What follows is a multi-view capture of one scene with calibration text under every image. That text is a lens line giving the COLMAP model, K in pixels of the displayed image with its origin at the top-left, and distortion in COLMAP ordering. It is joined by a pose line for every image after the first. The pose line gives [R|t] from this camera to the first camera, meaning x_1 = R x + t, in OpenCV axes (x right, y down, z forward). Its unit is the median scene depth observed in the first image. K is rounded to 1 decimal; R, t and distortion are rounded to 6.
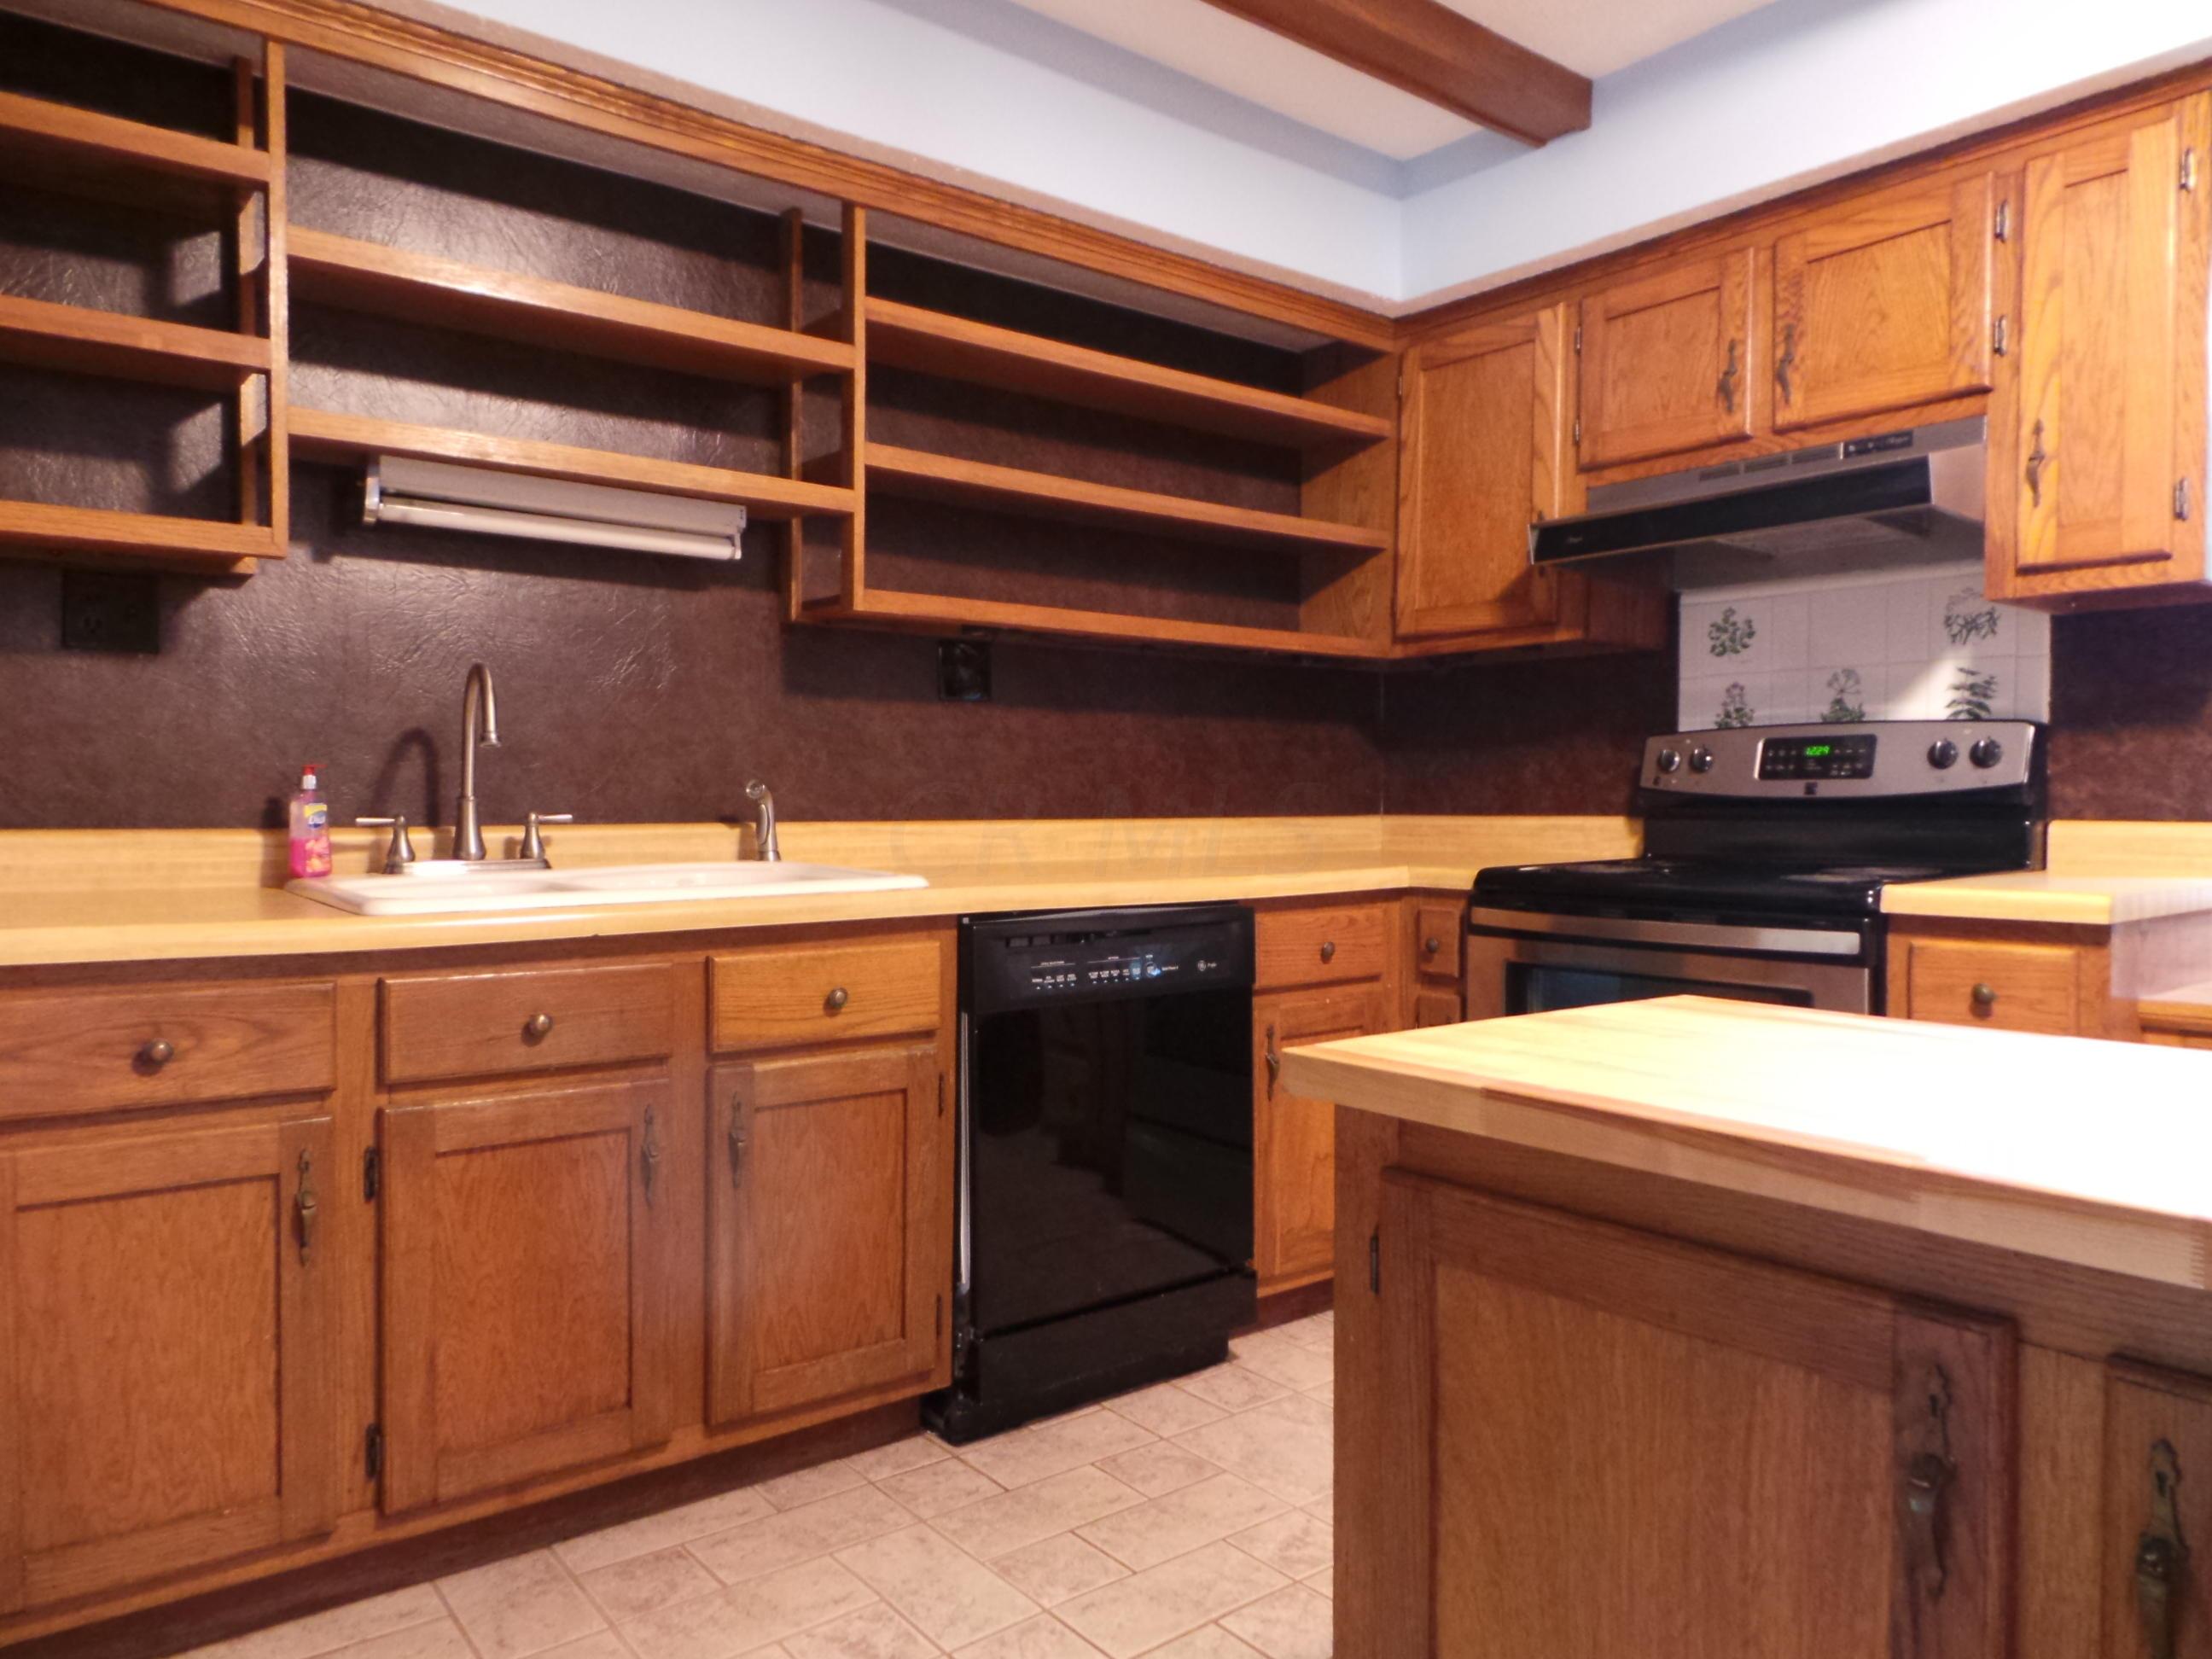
lens RADIAL K [[1513.6, 0, 1108.0], [0, 1513.6, 829.1], [0, 0, 1]] dist [-0.001798, -0.002464]
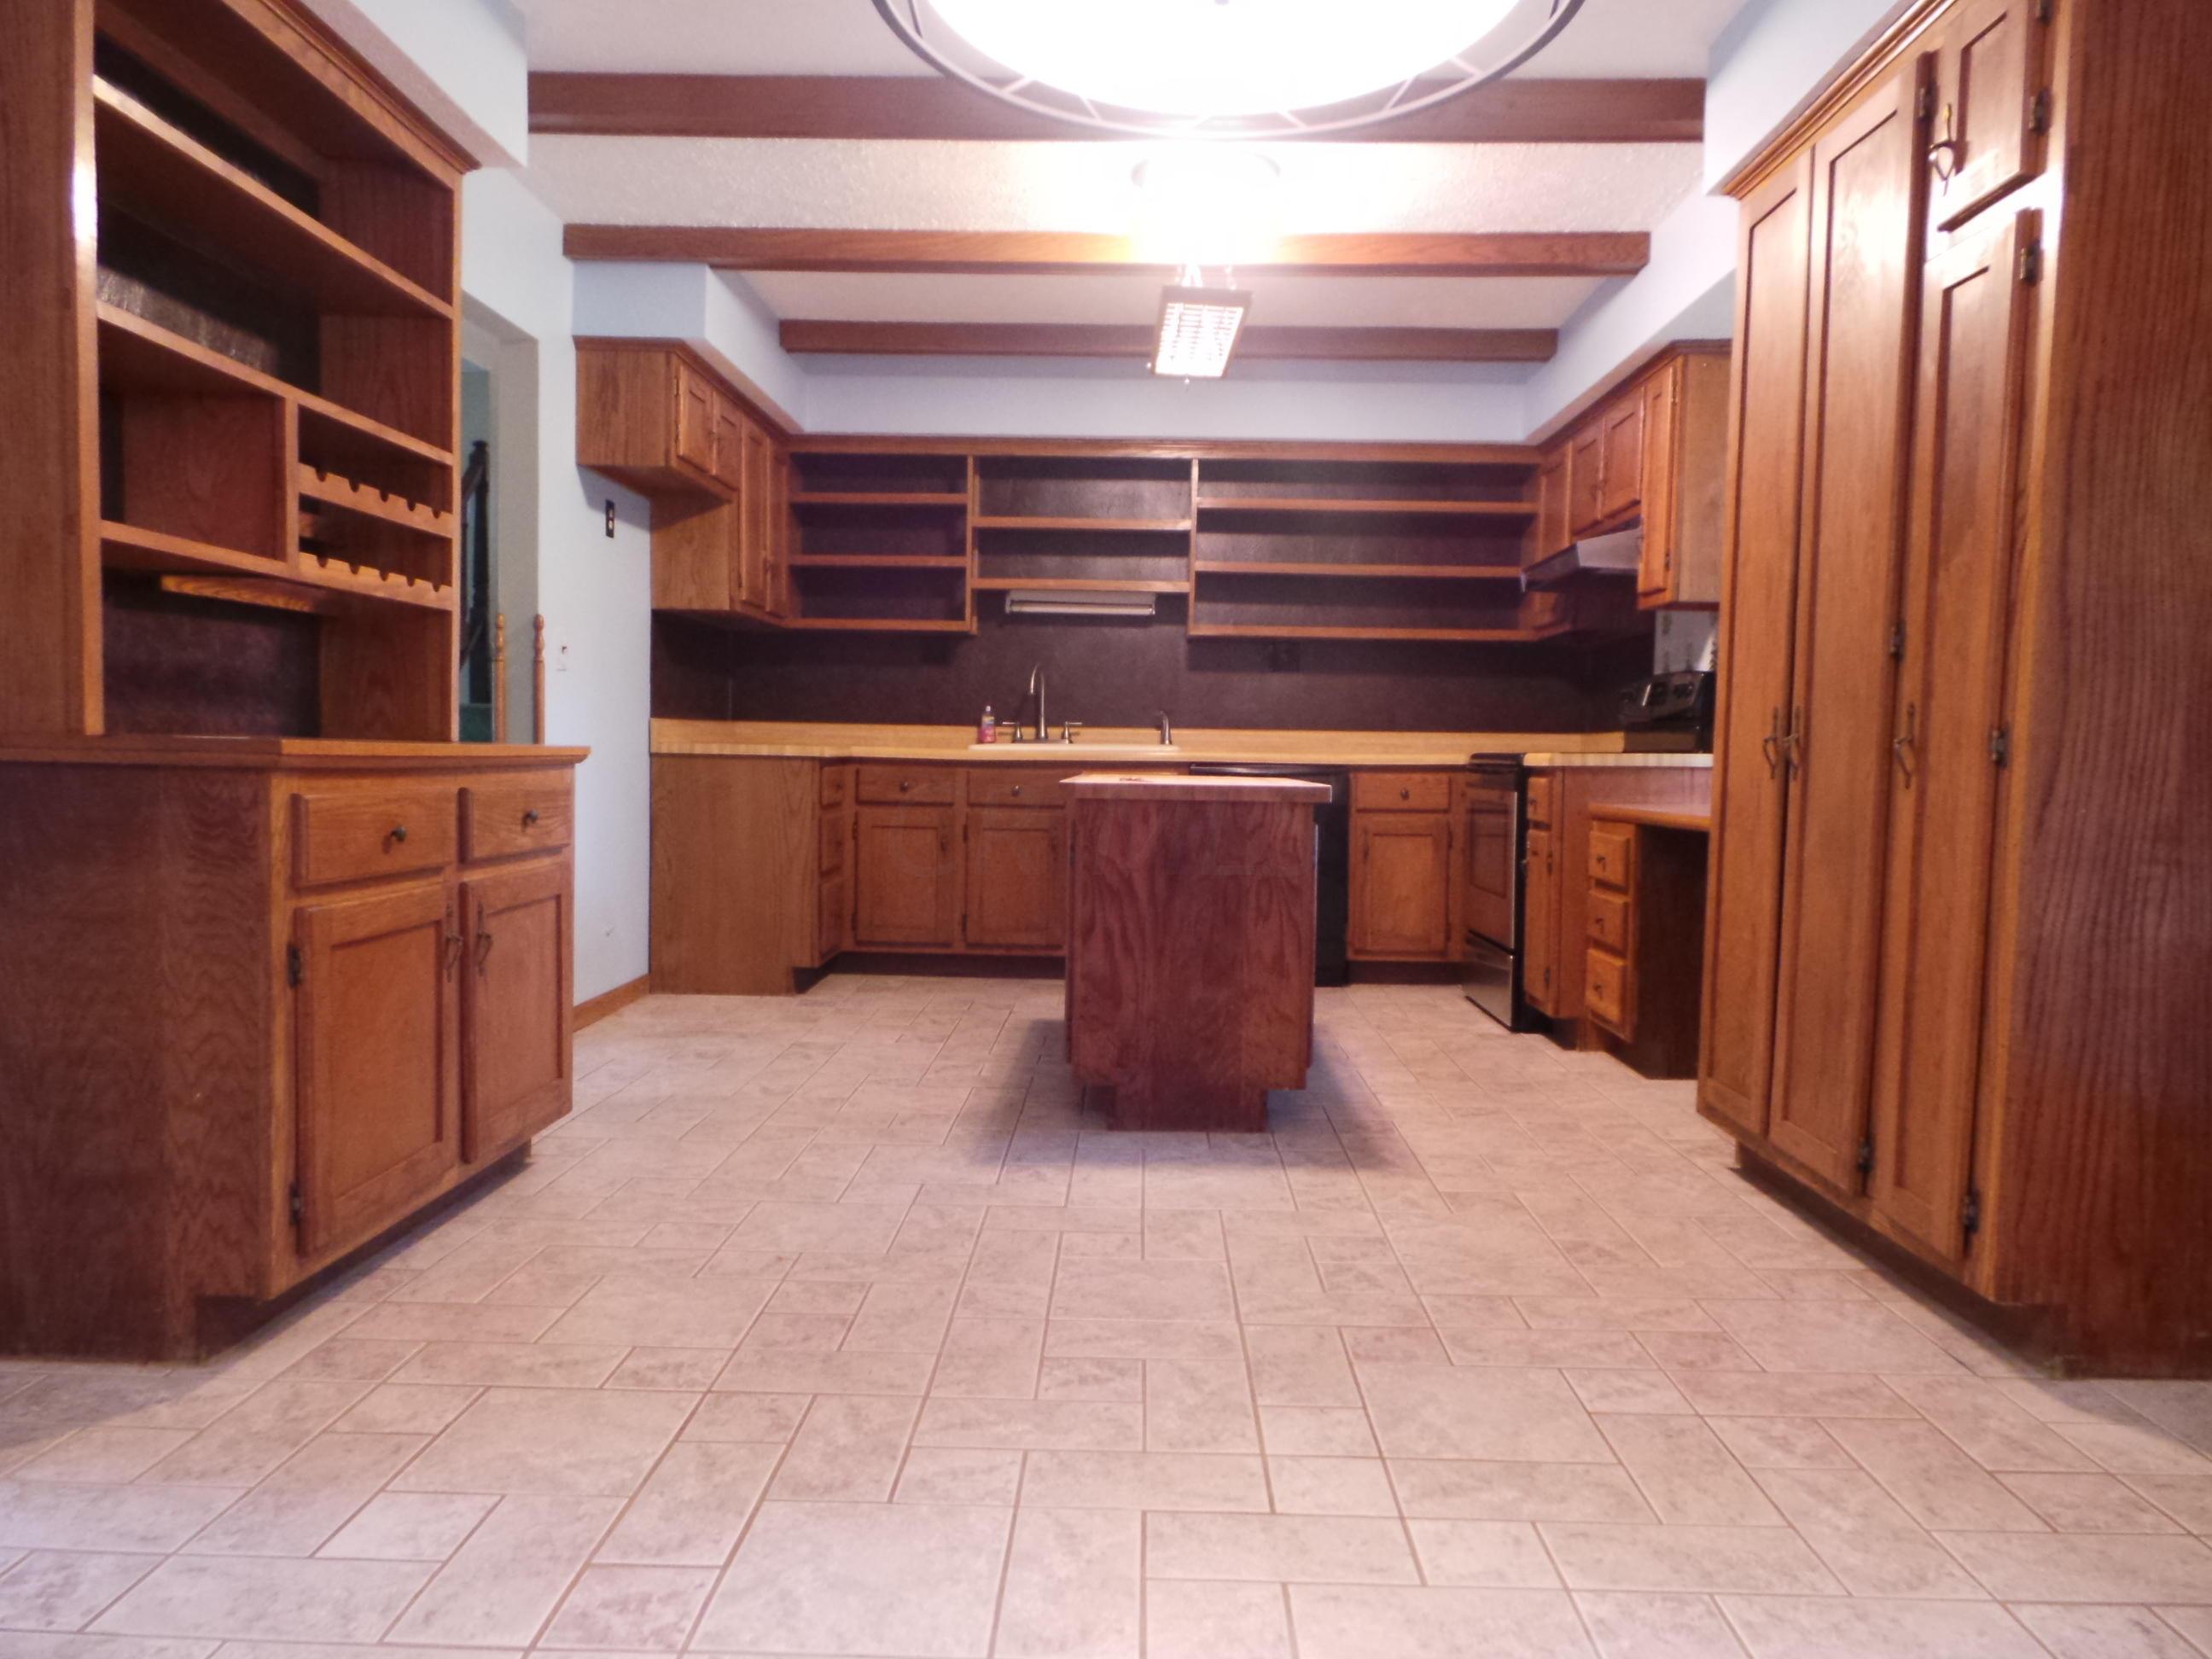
lens RADIAL K [[1513.6, 0, 1108.6], [0, 1513.6, 831.4], [0, 0, 1]] dist [-0.001798, -0.002464]
pose [[0.755503, 0.045463, -0.653566, 1.519232], [-0.026199, 0.998888, 0.039198, 0.080966], [0.654621, -0.012491, 0.755854, -0.996399]]
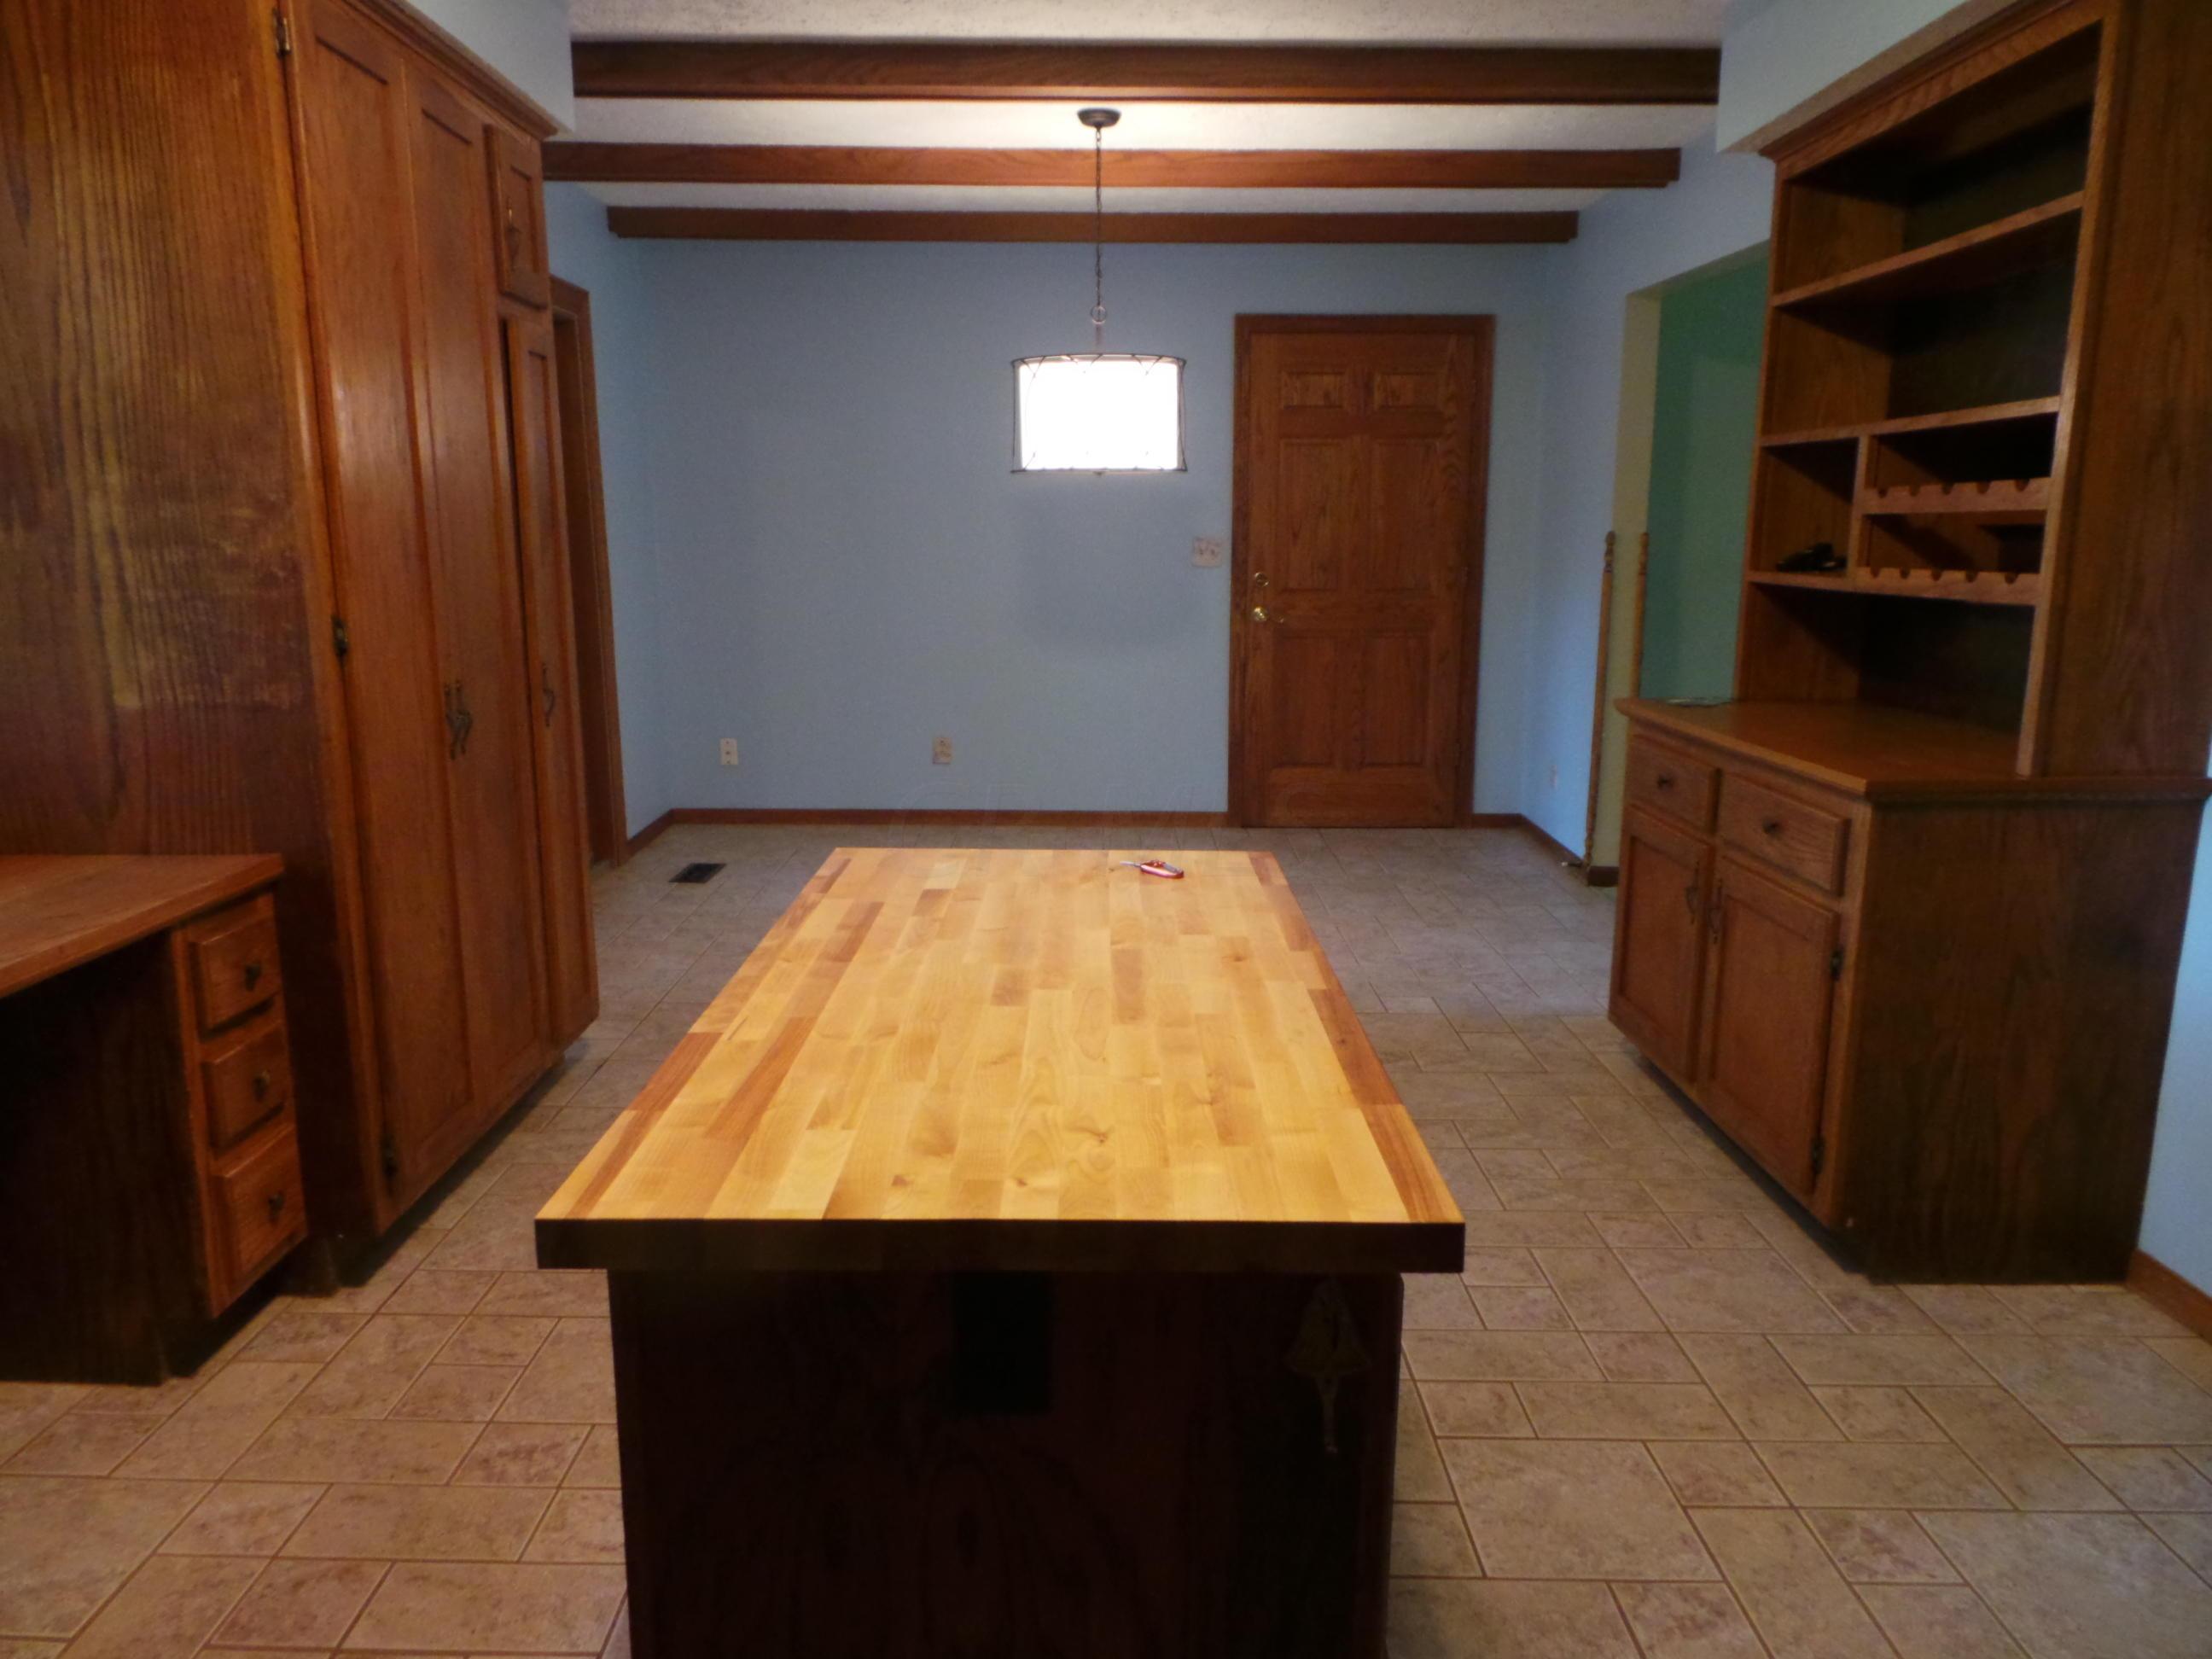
lens RADIAL K [[1513.6, 0, 1103.3], [0, 1513.6, 828.7], [0, 0, 1]] dist [-0.001798, -0.002464]
pose [[-0.776218, -0.132271, 0.616433, -1.642195], [0.001211, 0.977430, 0.211257, -0.338849], [-0.630463, 0.164728, -0.758539, 2.913114]]
